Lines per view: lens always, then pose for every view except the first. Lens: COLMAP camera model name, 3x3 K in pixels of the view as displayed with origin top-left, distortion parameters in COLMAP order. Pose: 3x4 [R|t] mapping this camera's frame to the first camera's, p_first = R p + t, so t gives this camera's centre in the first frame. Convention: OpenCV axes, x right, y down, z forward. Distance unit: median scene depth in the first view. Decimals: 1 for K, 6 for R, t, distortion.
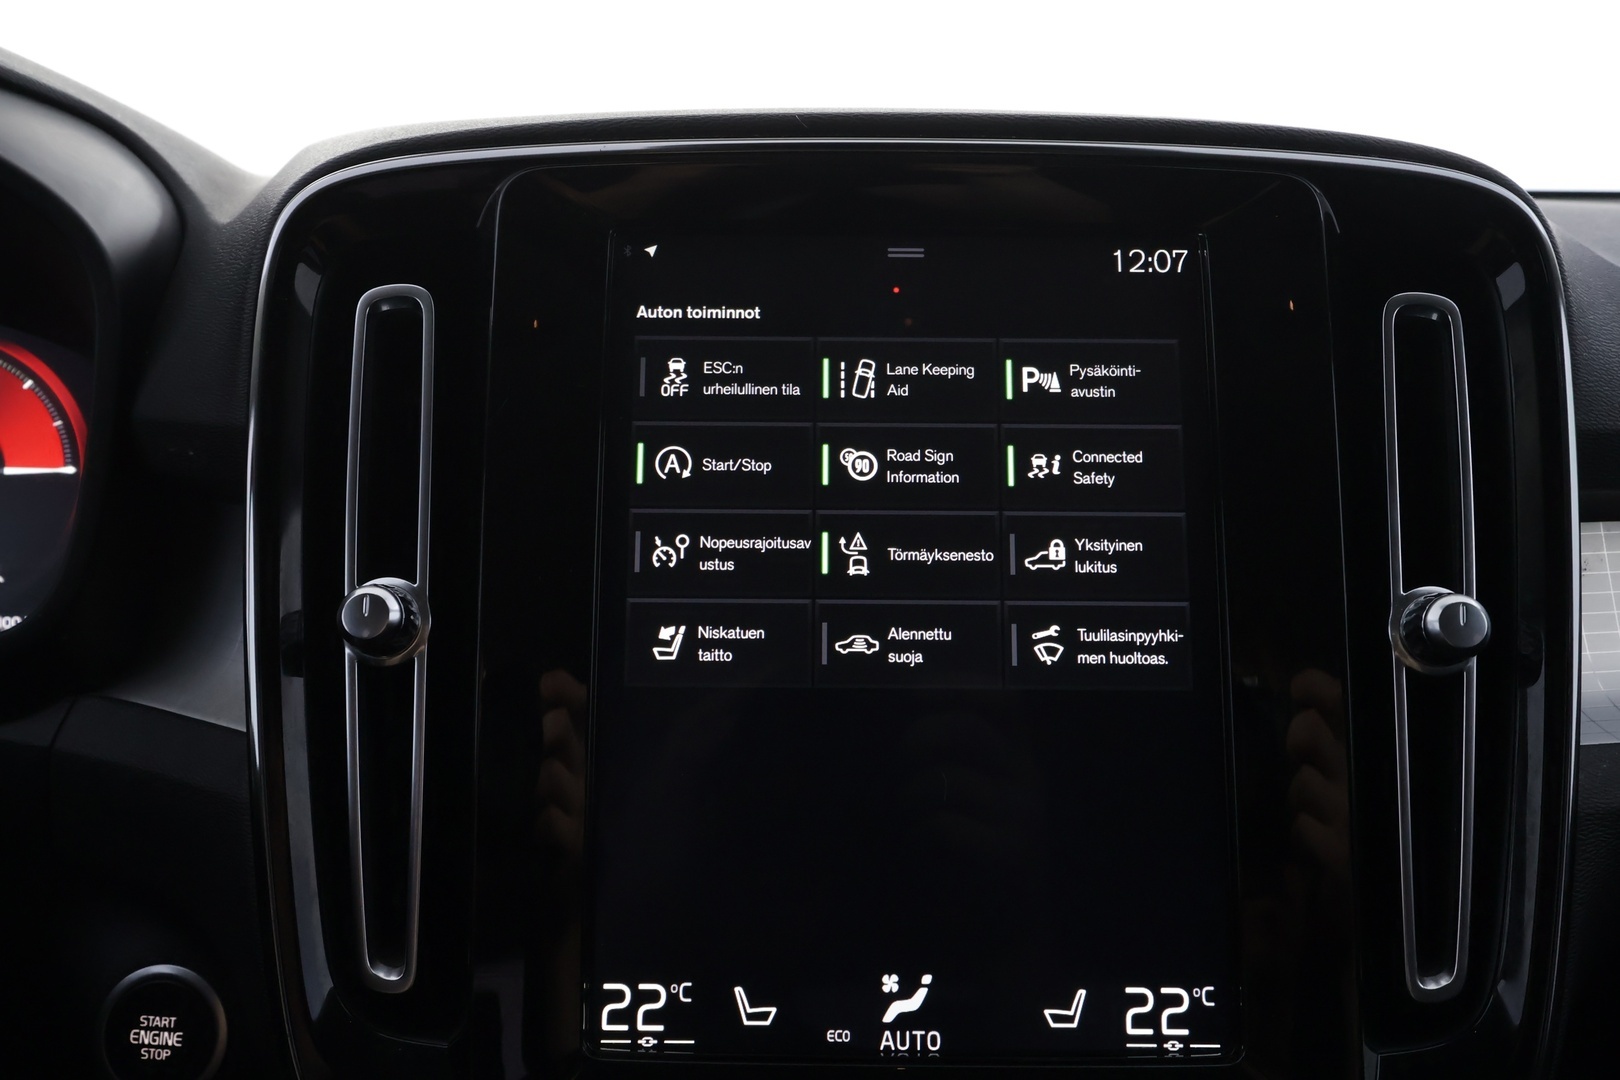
lens RADIAL K [[1323.9, 0, 815.3], [0, 1323.9, 542.4], [0, 0, 1]] dist [0.003343, 0.005378]
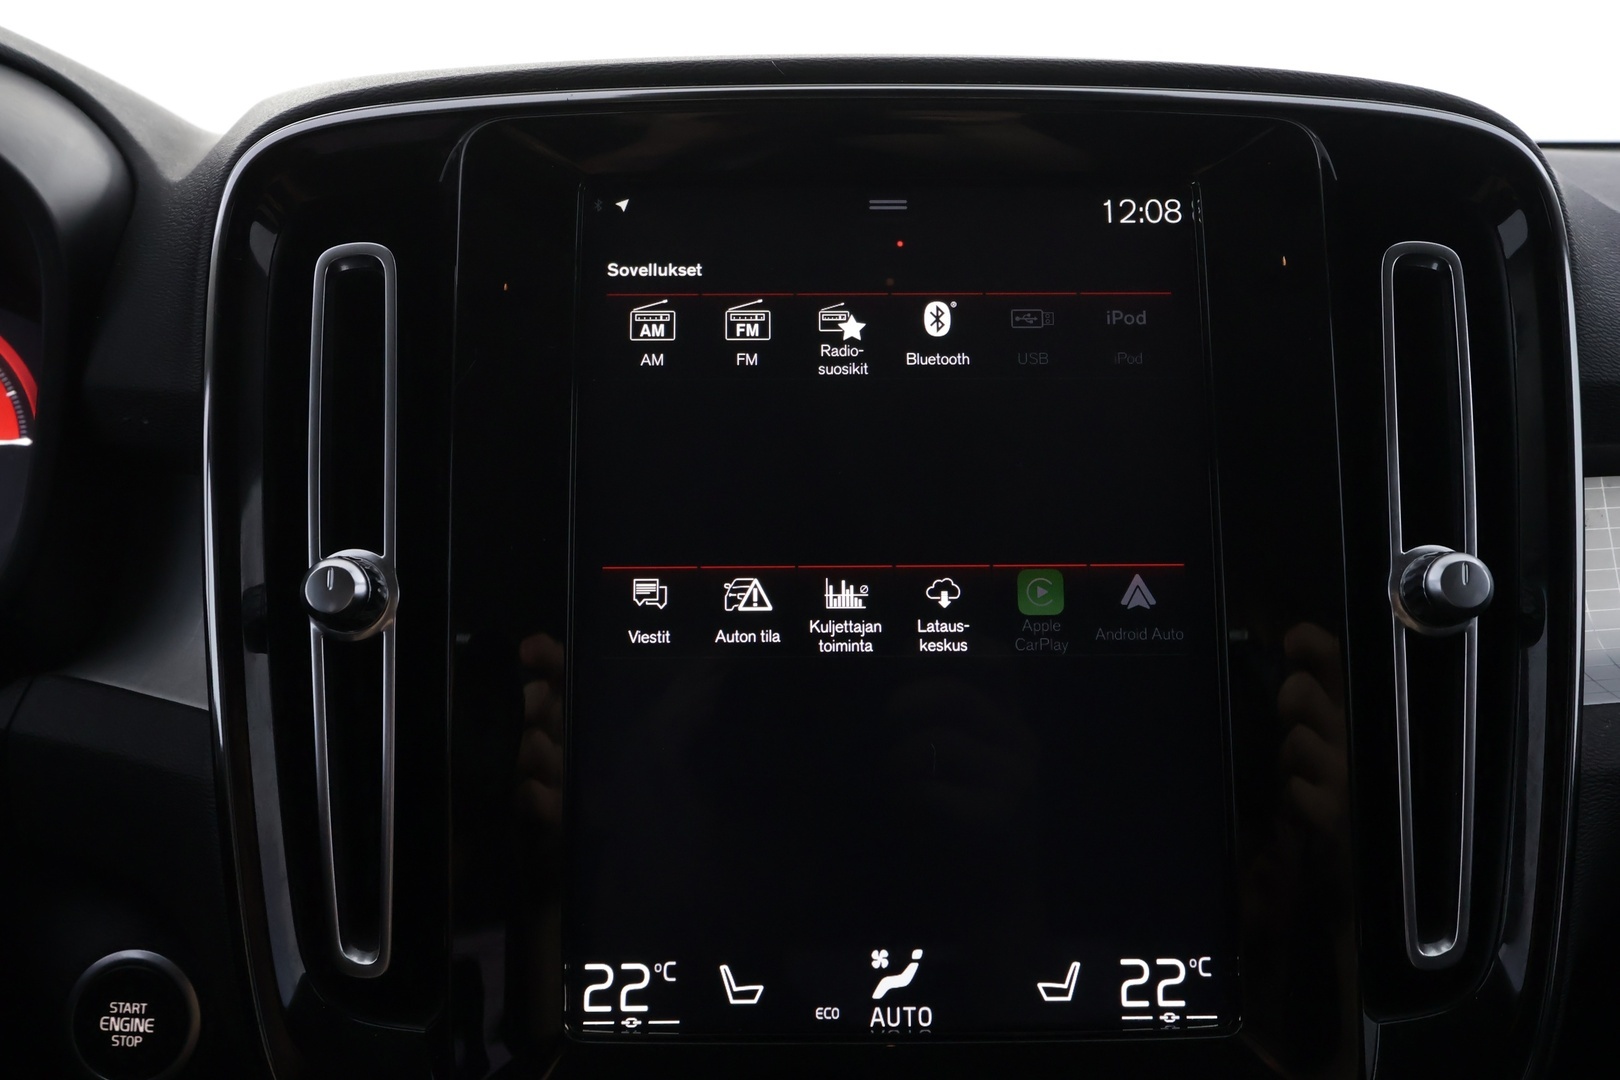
lens RADIAL K [[1328.6, 0, 815.4], [0, 1328.6, 544.8], [0, 0, 1]] dist [0.007251, -0.004755]
pose [[0.999849, -0.012395, 0.012173, 0.000972], [0.012044, 0.999521, 0.028512, -0.000233], [-0.012520, -0.028361, 0.999519, 0.030660]]
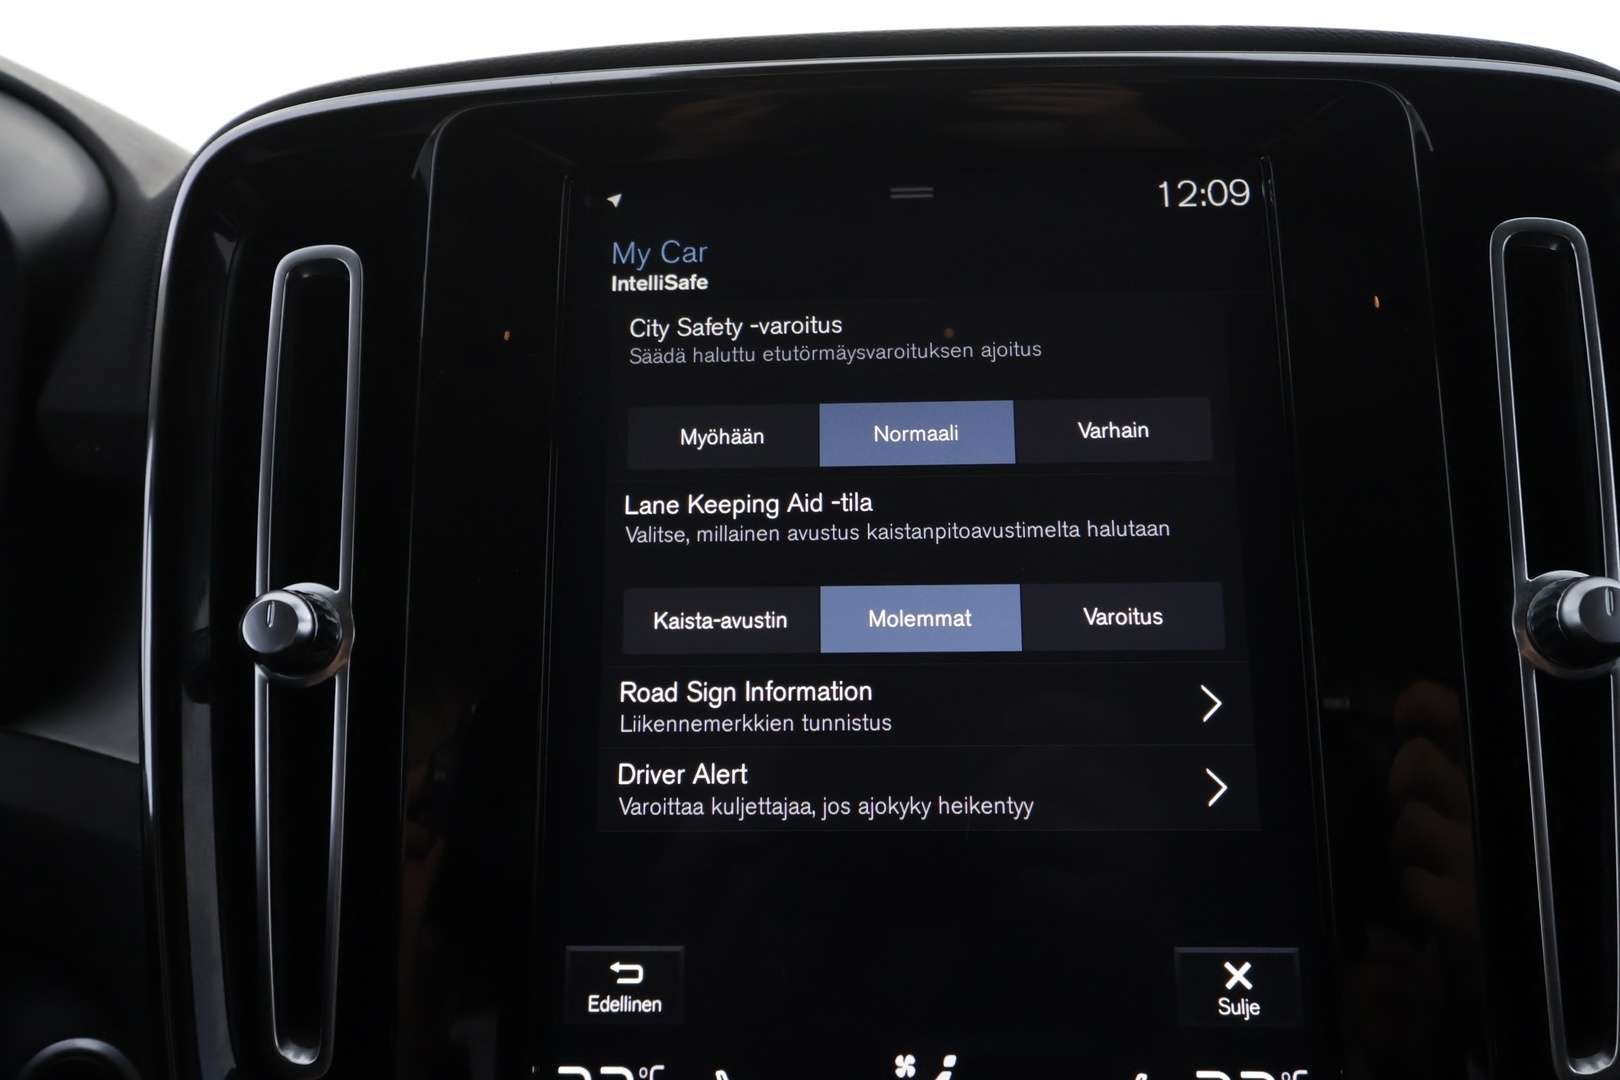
lens RADIAL K [[1323.9, 0, 815.3], [0, 1323.9, 542.4], [0, 0, 1]] dist [0.003343, 0.005378]
pose [[0.998580, -0.020398, -0.049215, 0.047041], [0.018871, 0.999332, -0.031286, 0.033166], [0.049820, 0.030313, 0.998298, 0.166132]]
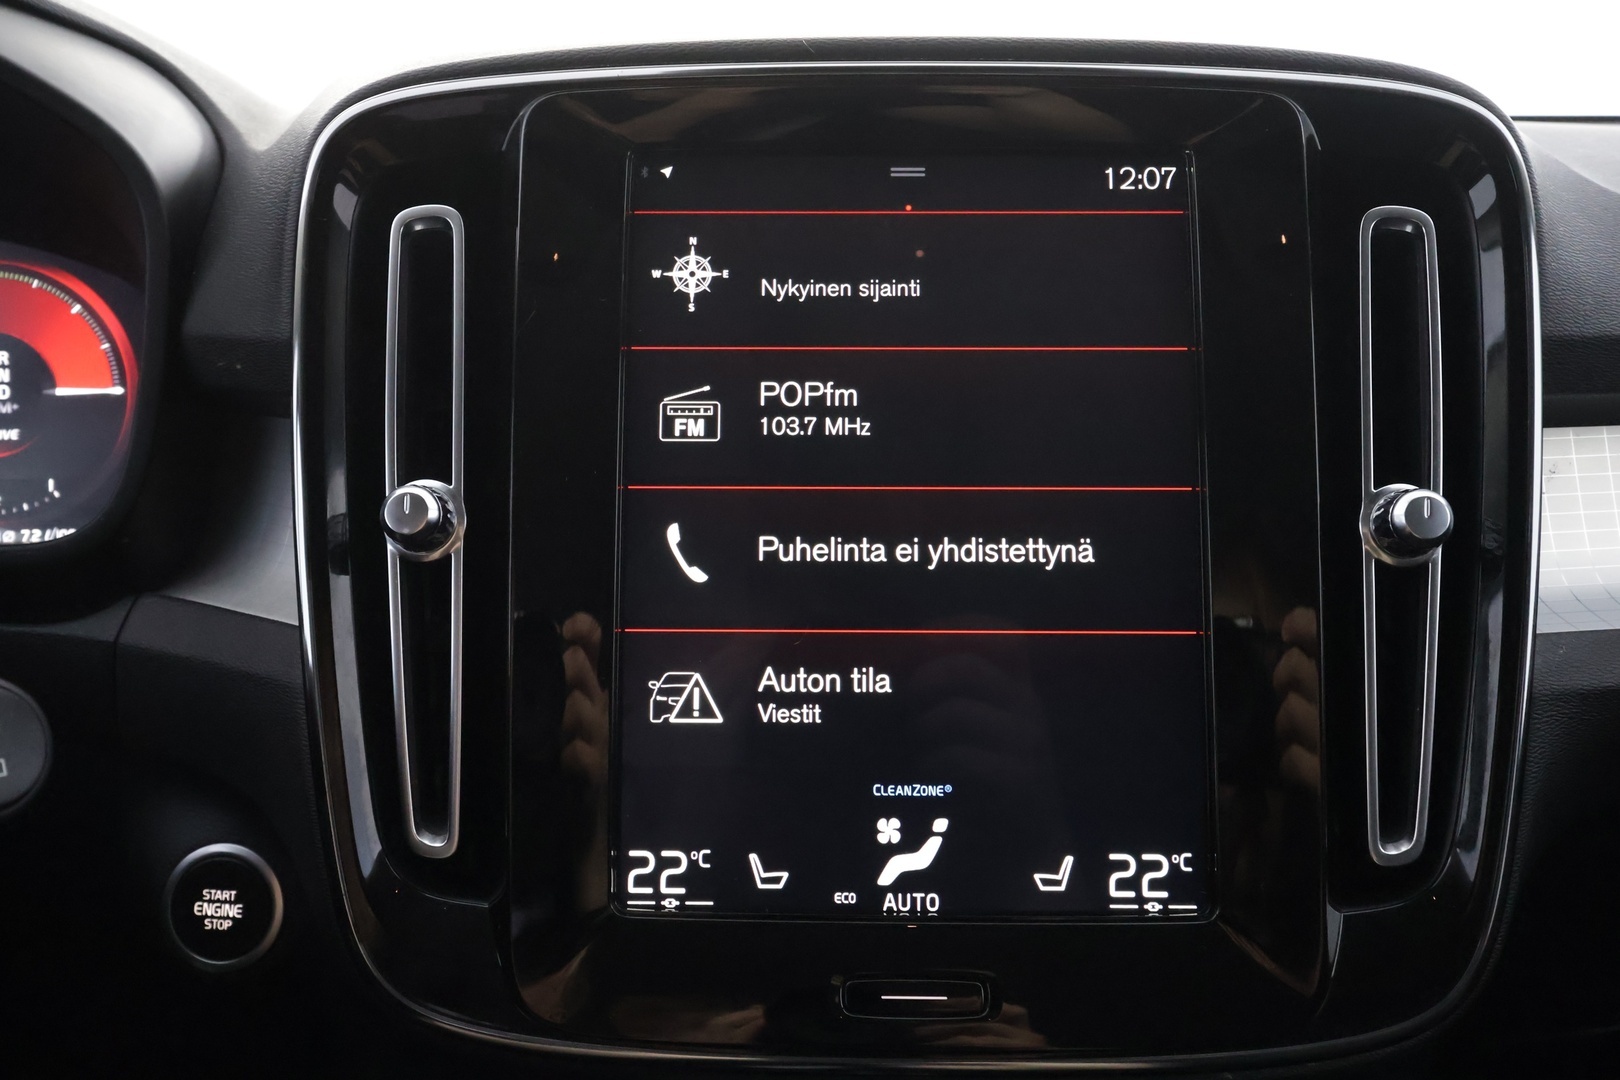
lens RADIAL K [[1328.6, 0, 815.4], [0, 1328.6, 544.8], [0, 0, 1]] dist [0.007251, -0.004755]
pose [[0.999903, -0.003639, -0.013461, 0.008543], [0.004238, 0.998989, 0.044764, 0.032326], [0.013284, -0.044817, 0.998907, -0.077619]]
